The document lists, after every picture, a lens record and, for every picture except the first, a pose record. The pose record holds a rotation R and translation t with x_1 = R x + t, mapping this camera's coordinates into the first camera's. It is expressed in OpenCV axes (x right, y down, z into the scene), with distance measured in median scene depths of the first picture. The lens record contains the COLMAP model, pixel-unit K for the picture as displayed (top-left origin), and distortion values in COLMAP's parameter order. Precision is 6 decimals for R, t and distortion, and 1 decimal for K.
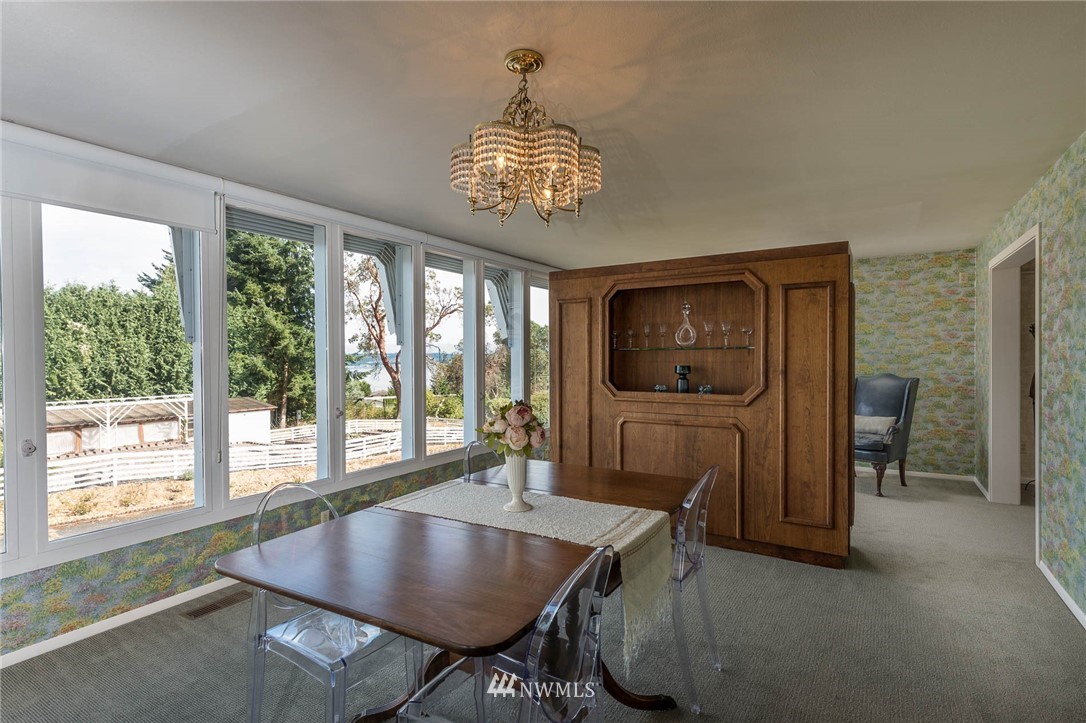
lens RADIAL K [[539.1, 0, 544.8], [0, 539.1, 361.7], [0, 0, 1]] dist [-0.000101, 0.000267]
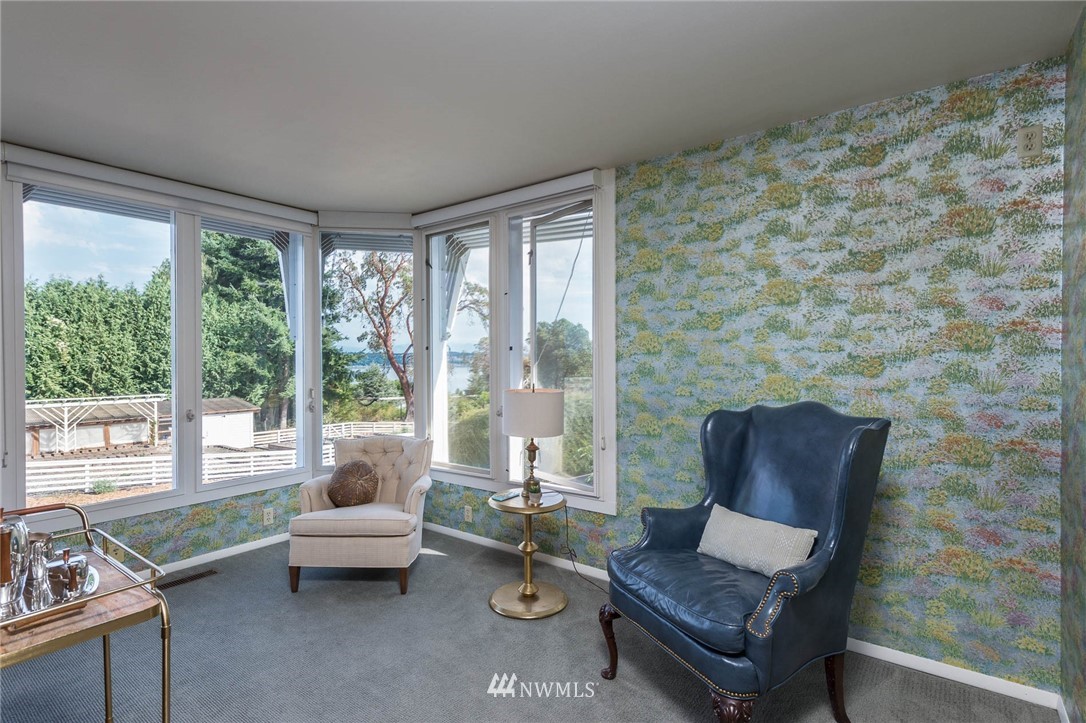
lens RADIAL K [[539.1, 0, 545.6], [0, 539.1, 362.3], [0, 0, 1]] dist [-0.000101, 0.000267]
pose [[0.996164, 0.006894, -0.087236, 0.085889], [-0.006833, 0.999976, 0.000990, -0.001077], [0.087241, -0.000390, 0.996187, 0.107930]]
